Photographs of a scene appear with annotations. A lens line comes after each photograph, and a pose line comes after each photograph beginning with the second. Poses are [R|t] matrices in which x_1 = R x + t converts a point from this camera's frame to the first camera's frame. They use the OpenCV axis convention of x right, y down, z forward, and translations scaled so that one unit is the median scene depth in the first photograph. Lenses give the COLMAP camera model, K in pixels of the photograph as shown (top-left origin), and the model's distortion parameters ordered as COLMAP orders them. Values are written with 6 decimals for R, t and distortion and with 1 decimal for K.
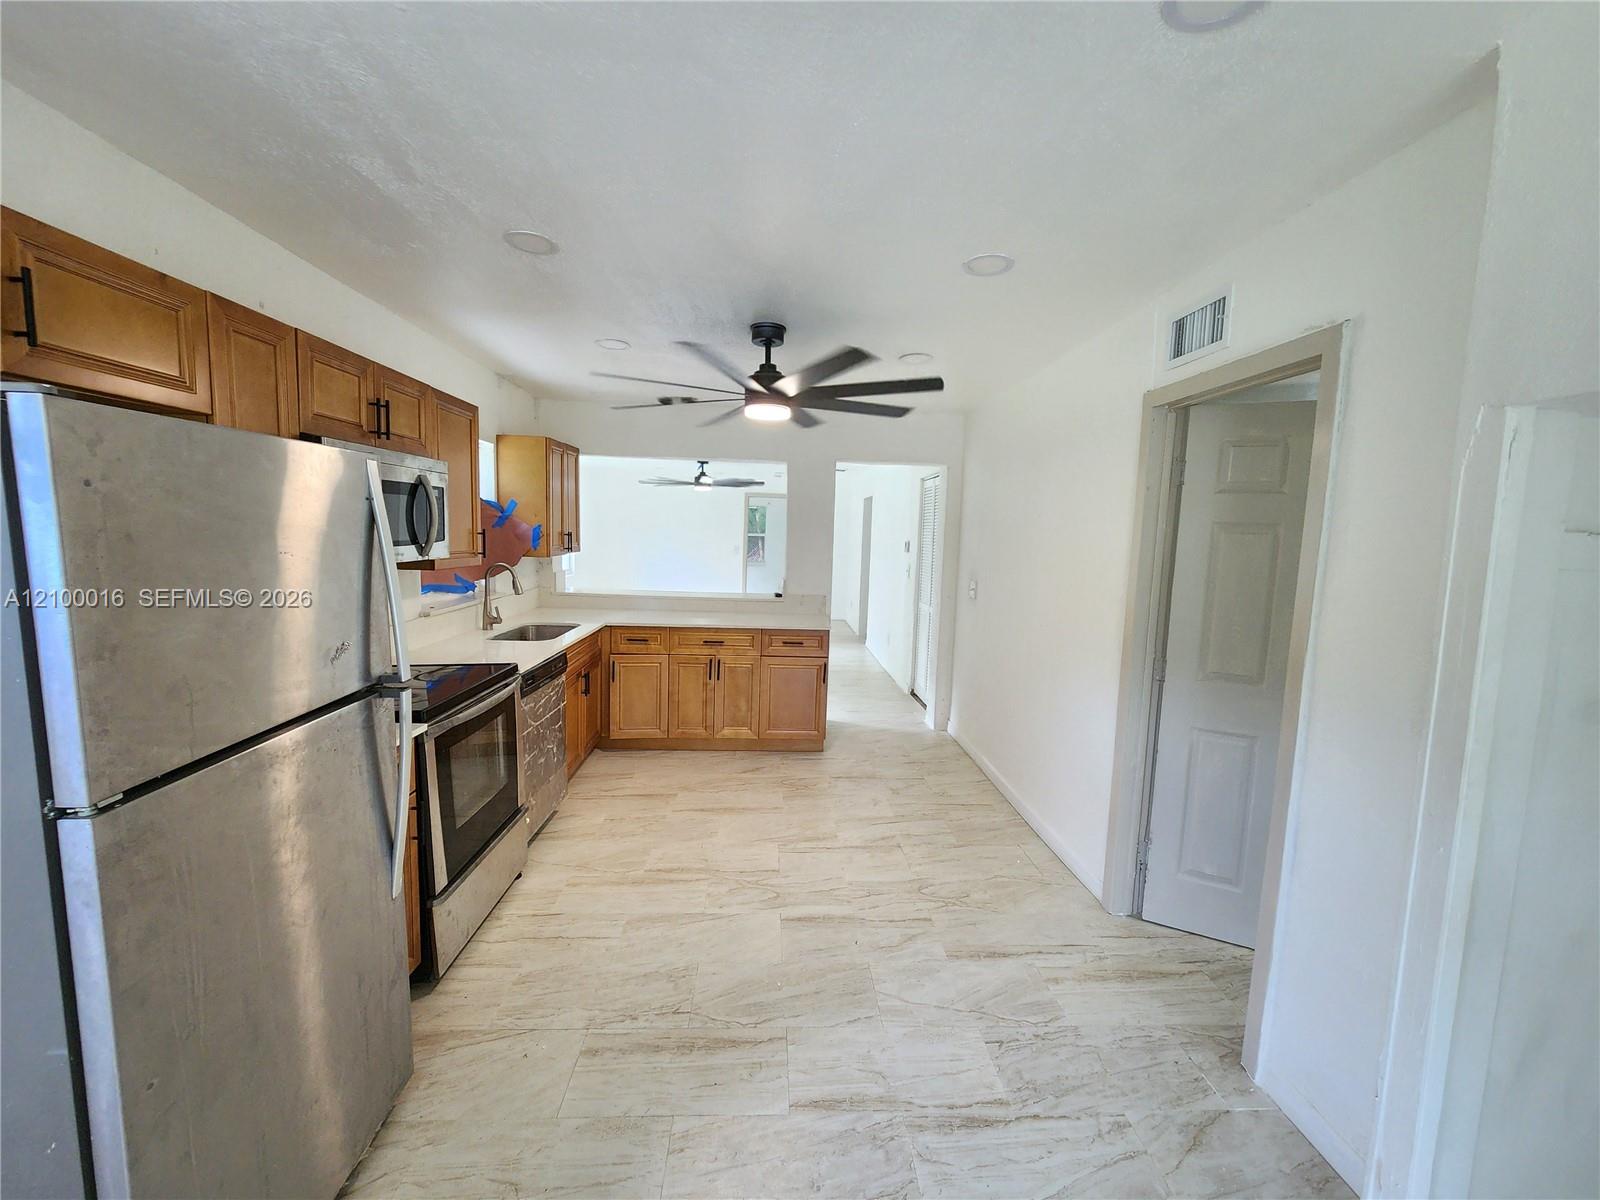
lens RADIAL K [[653.0, 0, 801.8], [0, 653.0, 600.2], [0, 0, 1]] dist [-0.002058, -0.001249]
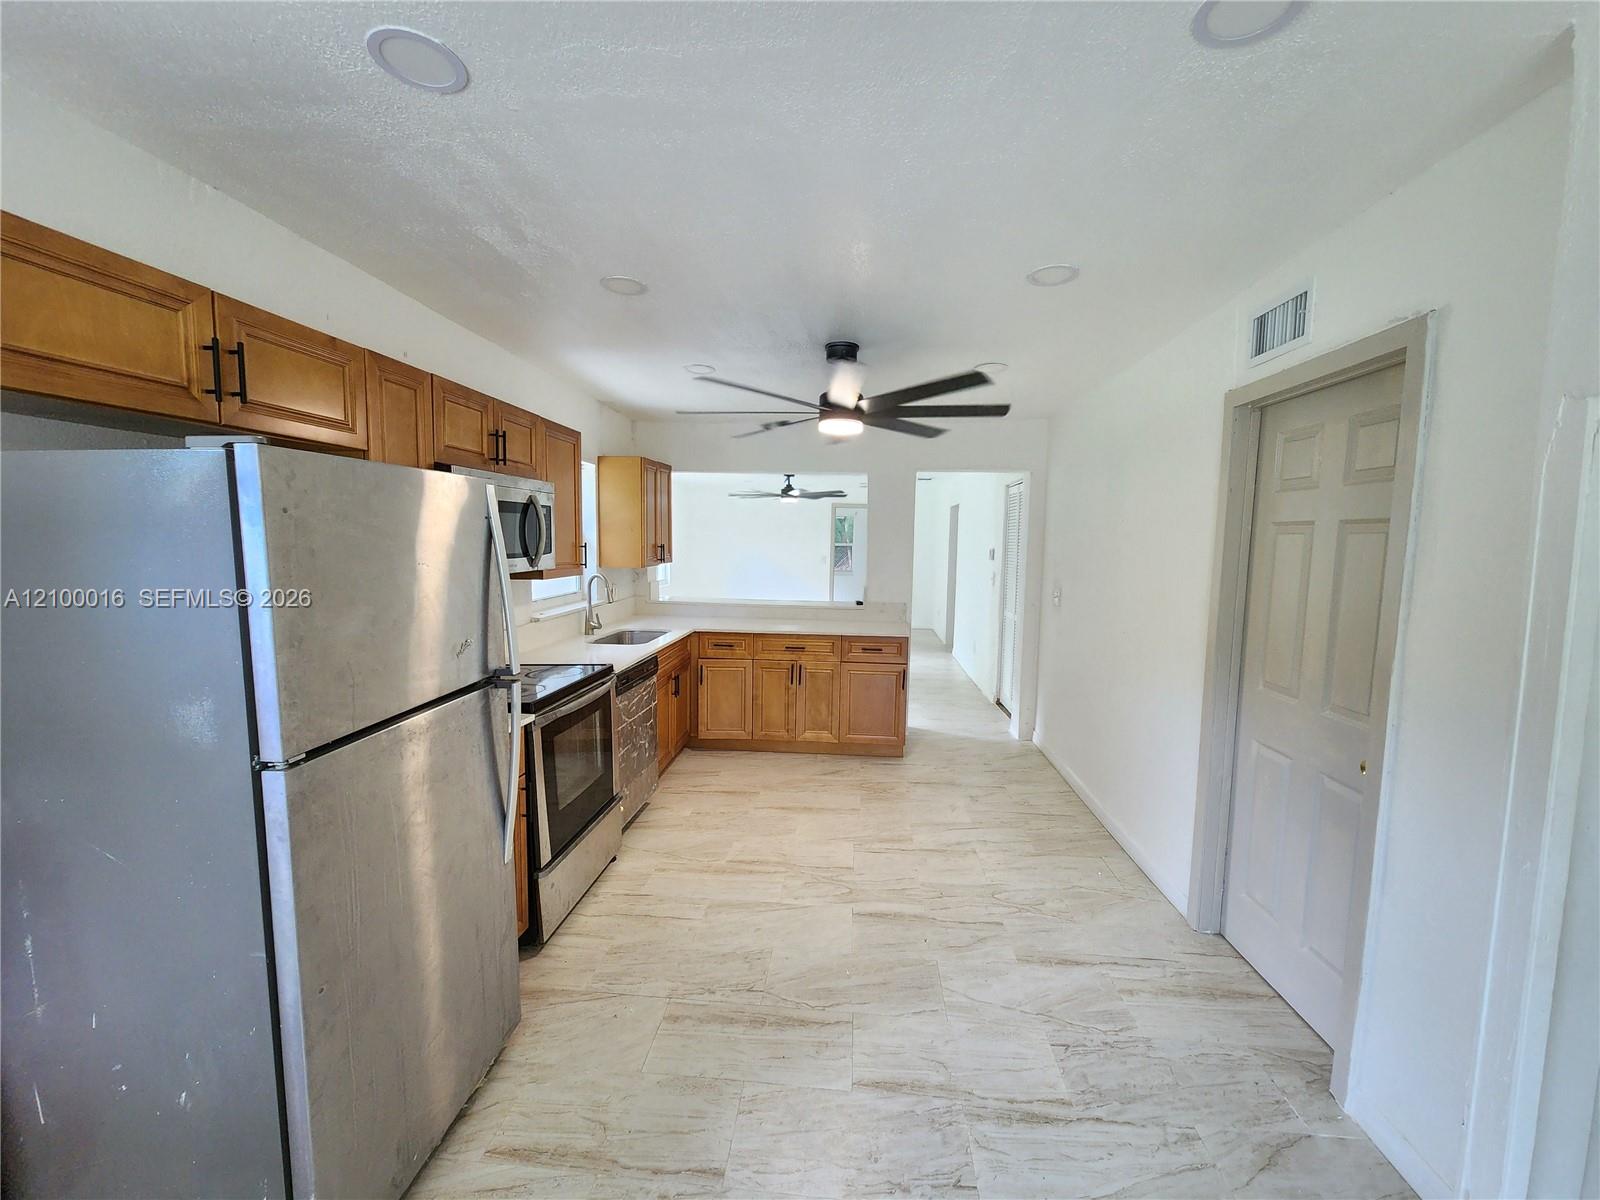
lens RADIAL K [[653.0, 0, 800.7], [0, 653.0, 600.8], [0, 0, 1]] dist [-0.002058, -0.001249]
pose [[0.989963, -0.002495, -0.141306, 0.045255], [0.000500, 0.999900, -0.014154, 0.008445], [0.141327, 0.013942, 0.989865, -0.061482]]
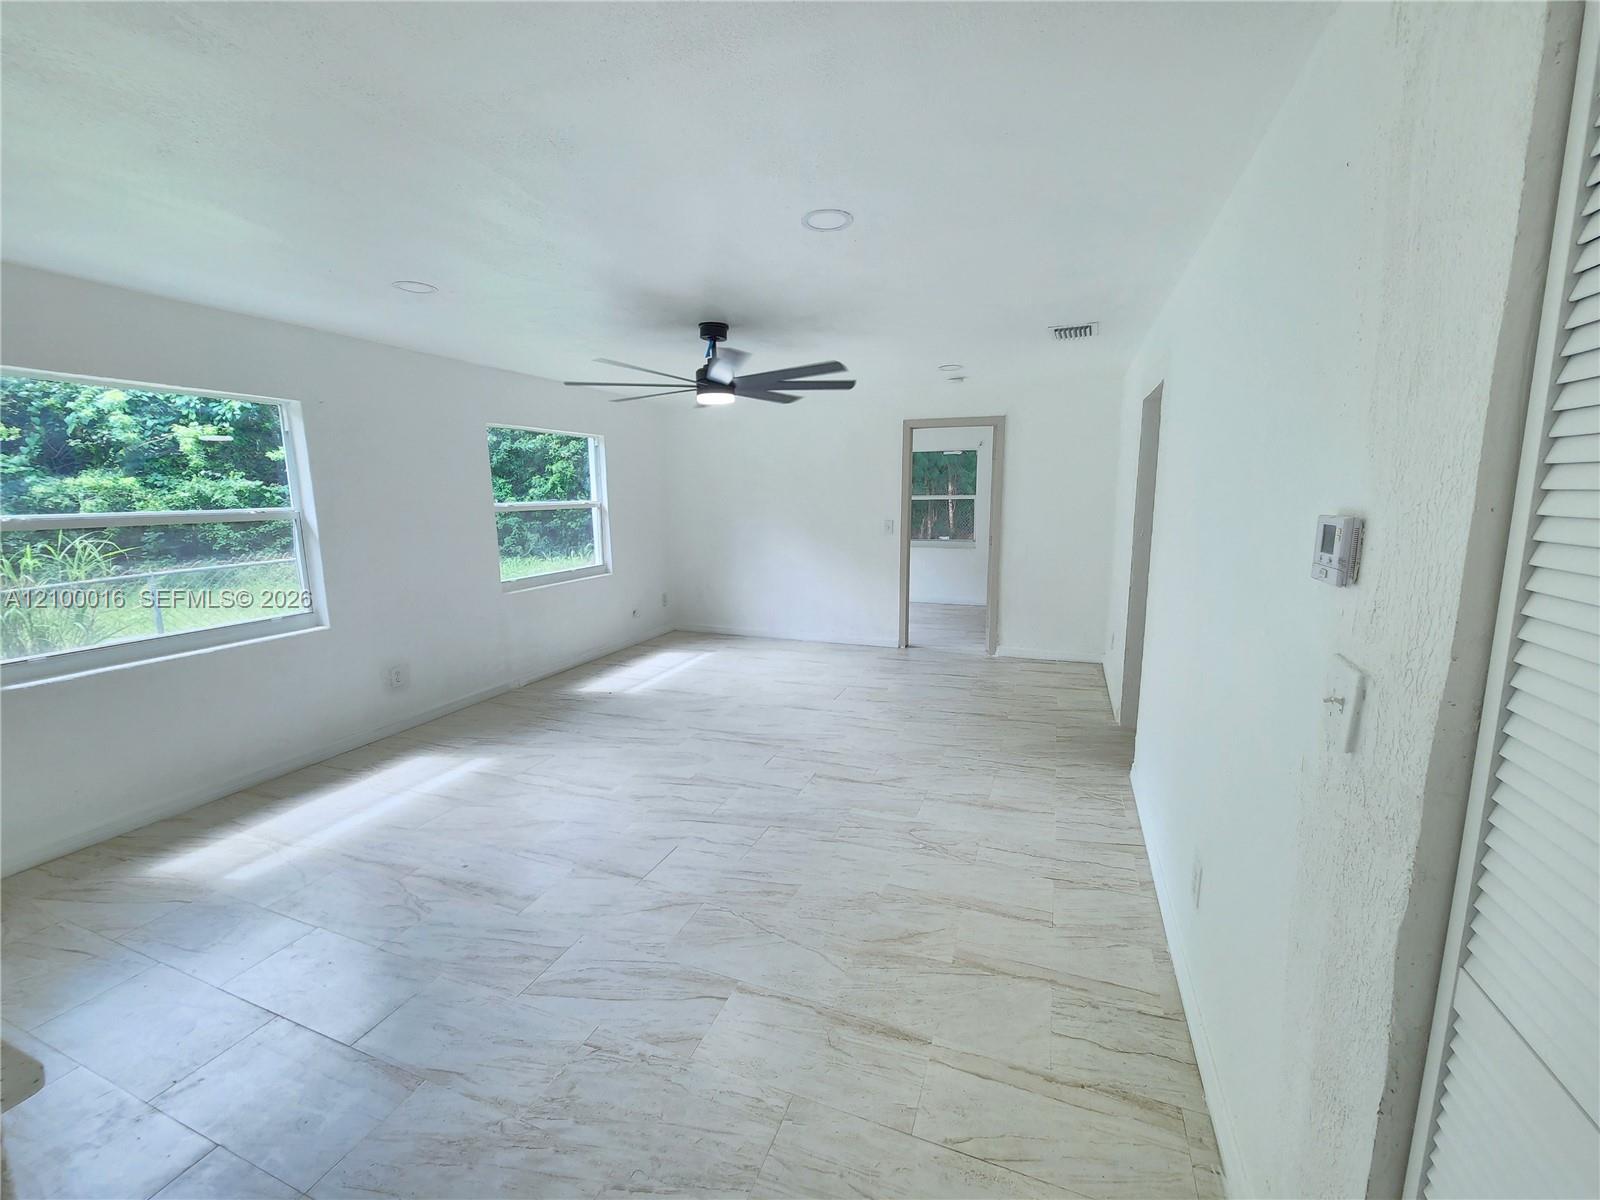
lens RADIAL K [[653.0, 0, 808.4], [0, 653.0, 600.3], [0, 0, 1]] dist [-0.002058, -0.001249]
pose [[0.904171, 0.026036, -0.426376, 0.419543], [-0.008048, 0.999002, 0.043936, -0.238037], [0.427094, -0.036294, 0.903478, 2.758606]]
